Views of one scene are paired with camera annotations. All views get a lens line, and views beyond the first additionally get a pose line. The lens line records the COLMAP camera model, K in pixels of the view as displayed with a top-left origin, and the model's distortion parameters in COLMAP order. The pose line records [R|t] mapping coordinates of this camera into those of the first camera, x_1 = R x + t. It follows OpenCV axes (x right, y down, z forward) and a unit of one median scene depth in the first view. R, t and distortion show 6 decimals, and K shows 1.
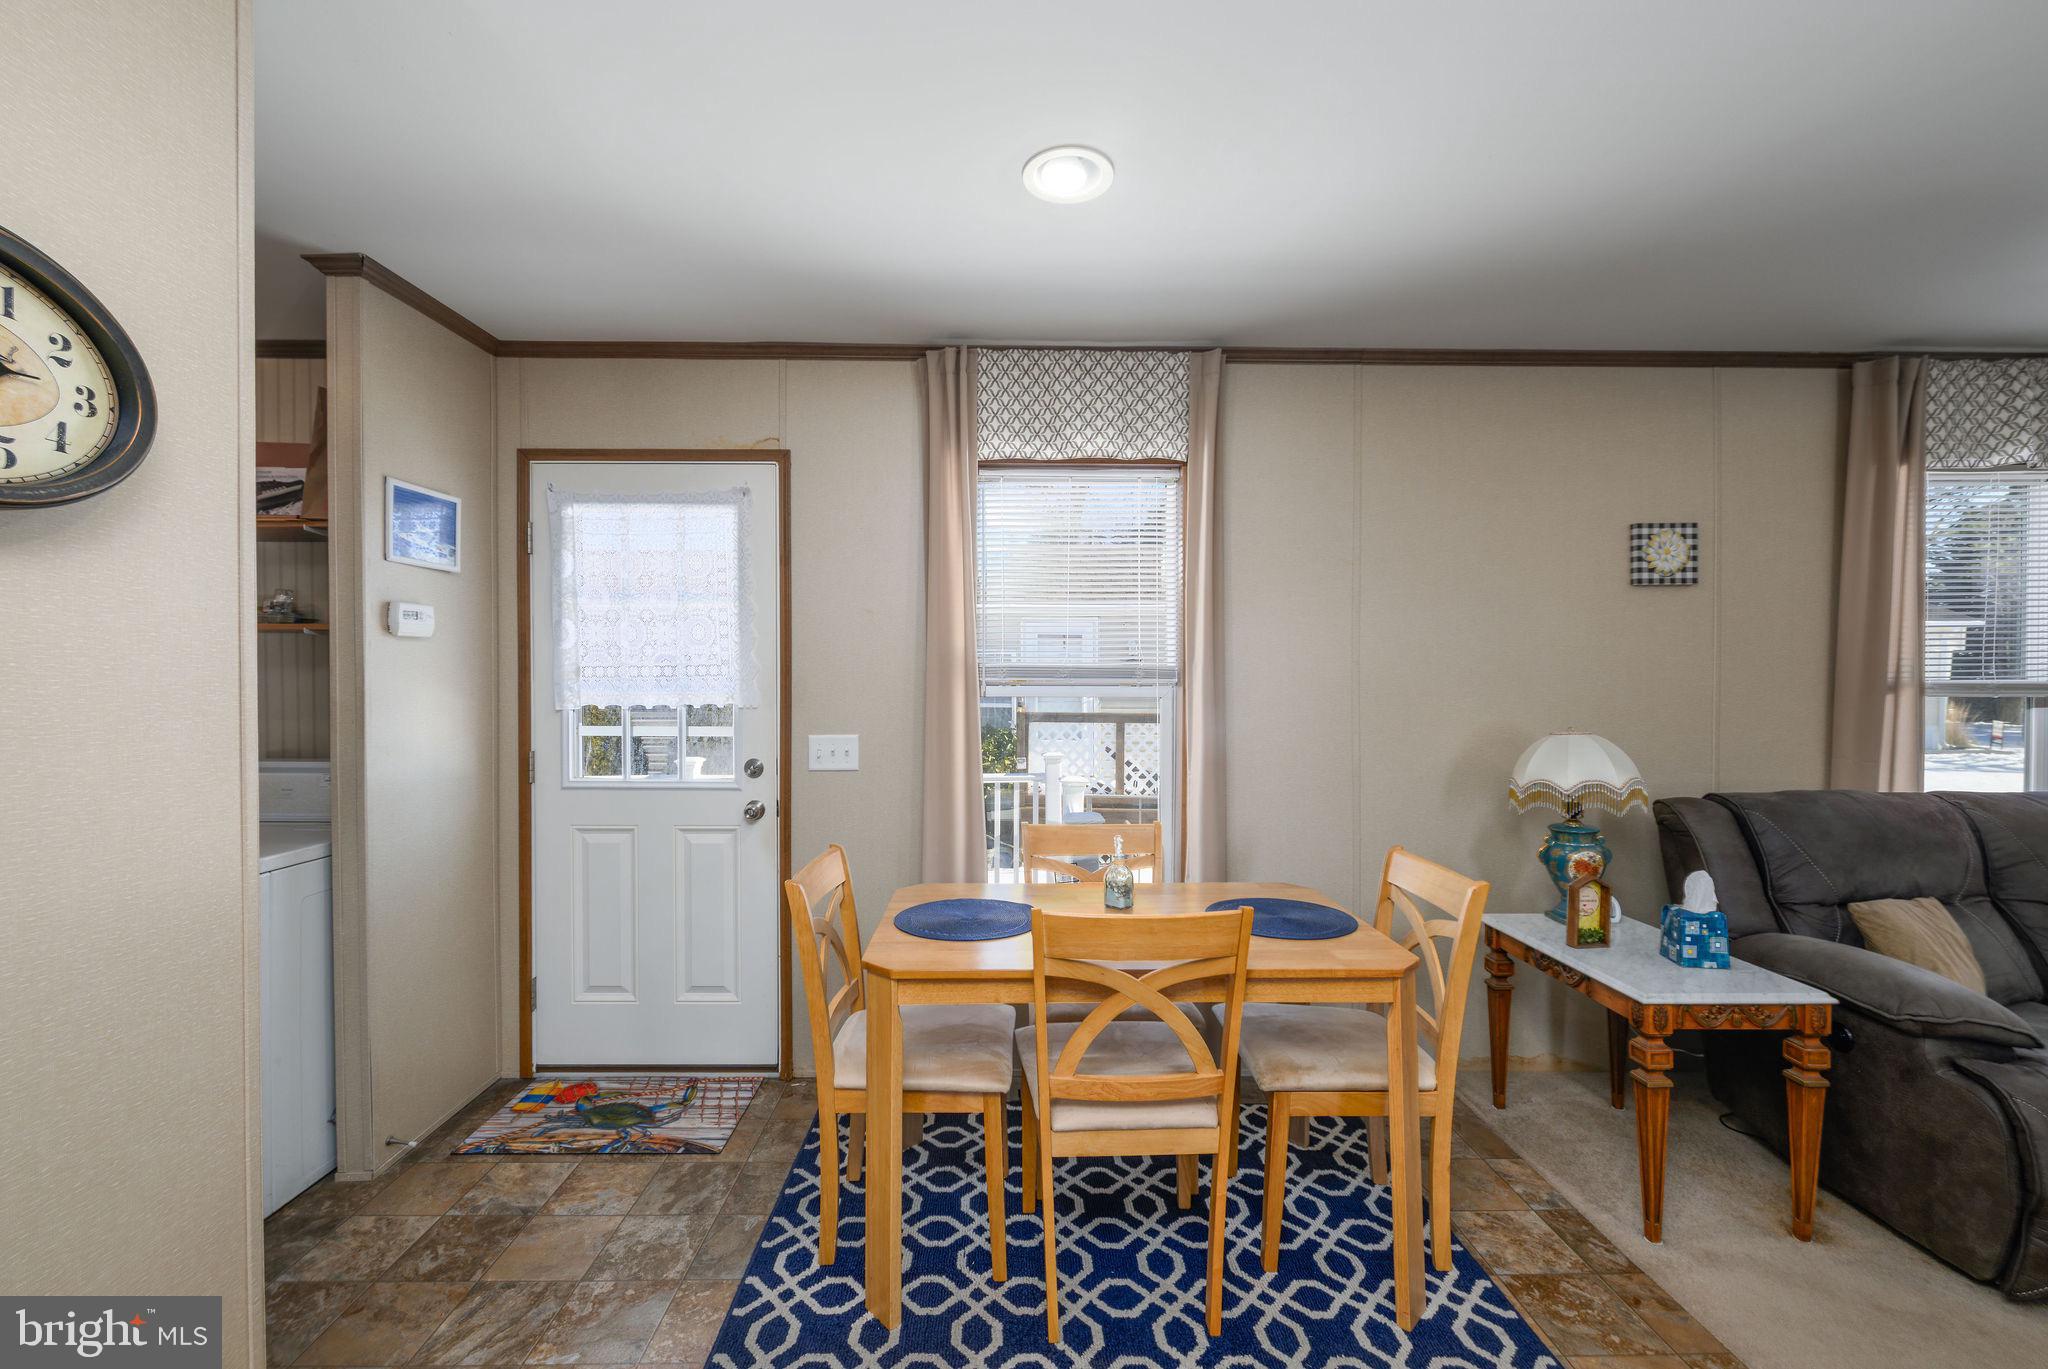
lens RADIAL K [[833.9, 0, 1017.6], [0, 833.9, 673.9], [0, 0, 1]] dist [-0.001292, -0.000257]
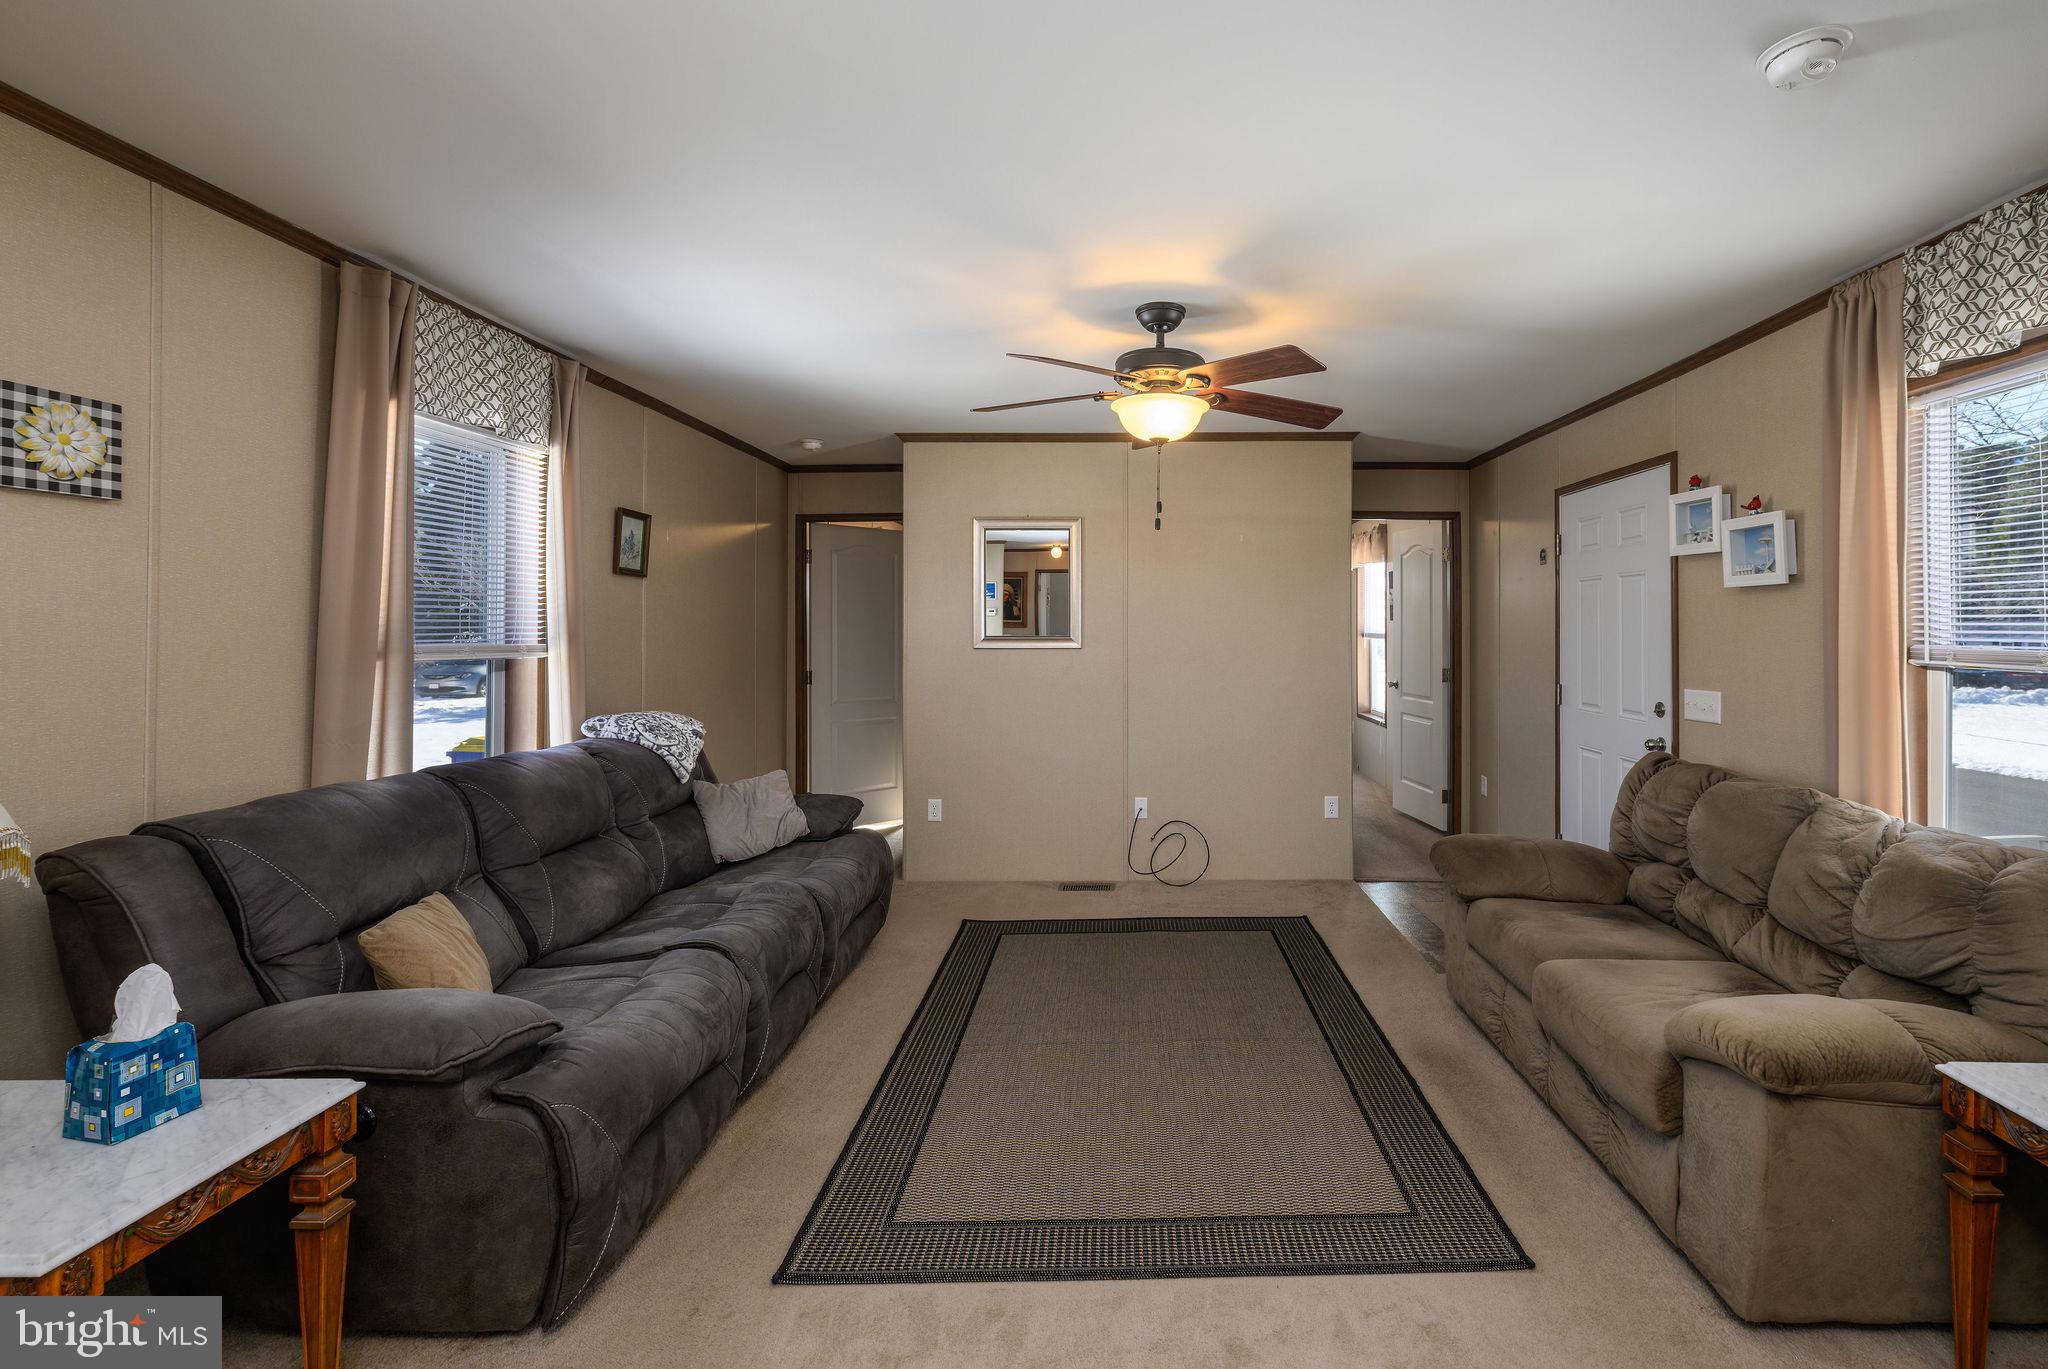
lens RADIAL K [[877.8, 0, 1131.6], [0, 877.8, 624.9], [0, 0, 1]] dist [-0.002636, -0.001393]
pose [[0.001405, 0.008479, 0.999963, 0.168629], [0.004099, 0.999956, -0.008484, -0.002608], [-0.999991, 0.004111, 0.001370, 0.256678]]
